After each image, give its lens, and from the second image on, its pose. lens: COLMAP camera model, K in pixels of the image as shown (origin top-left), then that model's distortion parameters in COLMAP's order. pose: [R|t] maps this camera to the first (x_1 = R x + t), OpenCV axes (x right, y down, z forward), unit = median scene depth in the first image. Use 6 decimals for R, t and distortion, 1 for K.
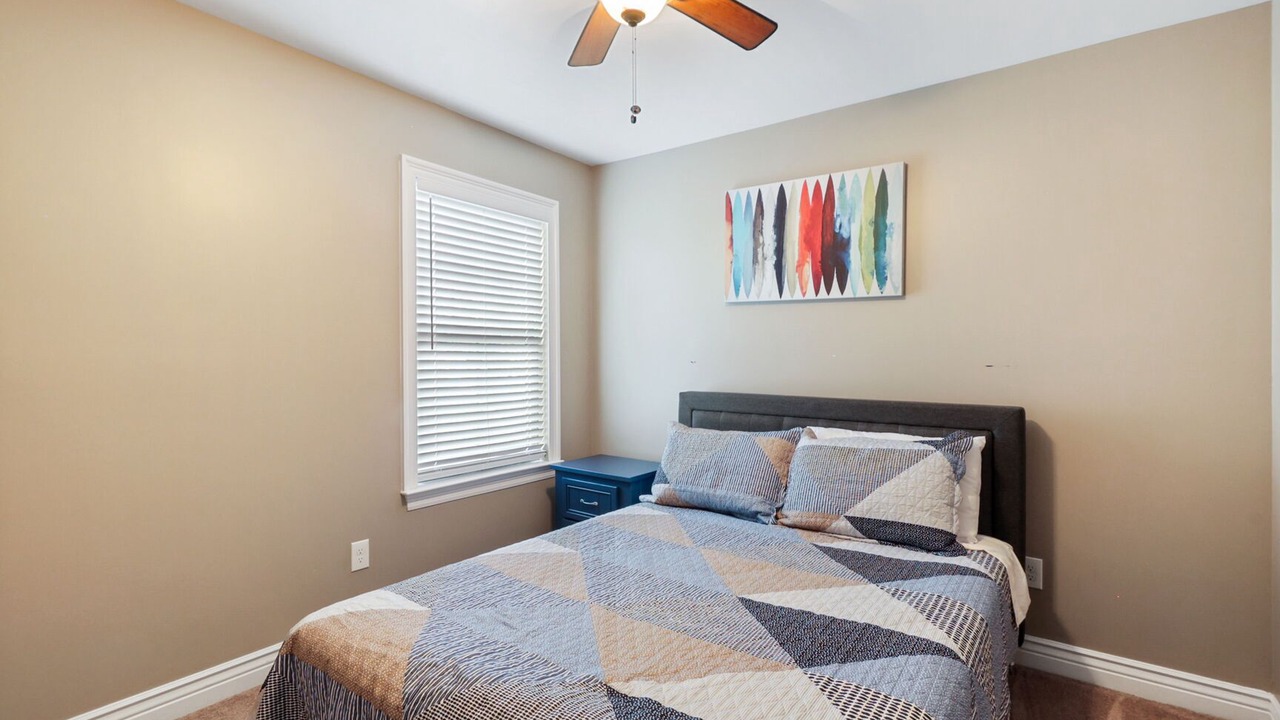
lens RADIAL K [[590.4, 0, 638.3], [0, 590.4, 358.4], [0, 0, 1]] dist [0.000866, -0.000637]
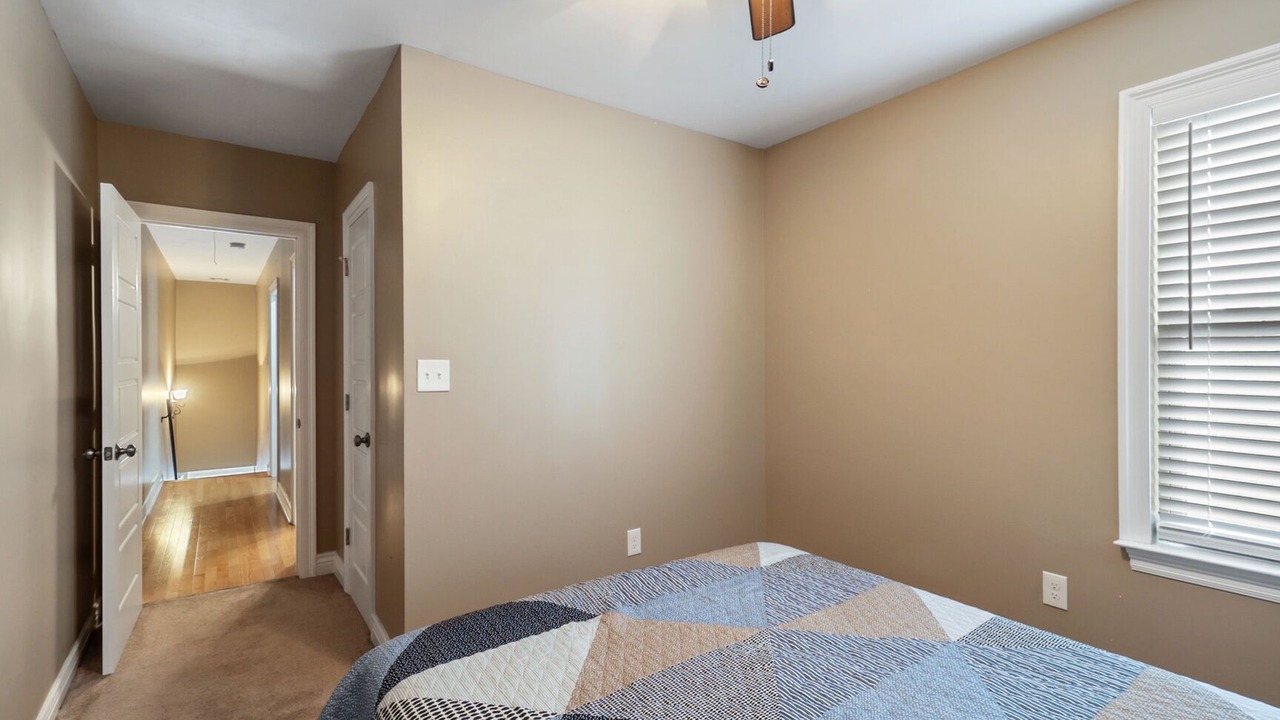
lens RADIAL K [[591.5, 0, 638.0], [0, 591.5, 355.0], [0, 0, 1]] dist [0.005528, -0.000871]
pose [[-0.315848, -0.007847, -0.948777, 0.619390], [-0.002825, 0.999969, -0.007330, -0.003157], [0.948806, 0.000365, -0.315860, 0.790188]]
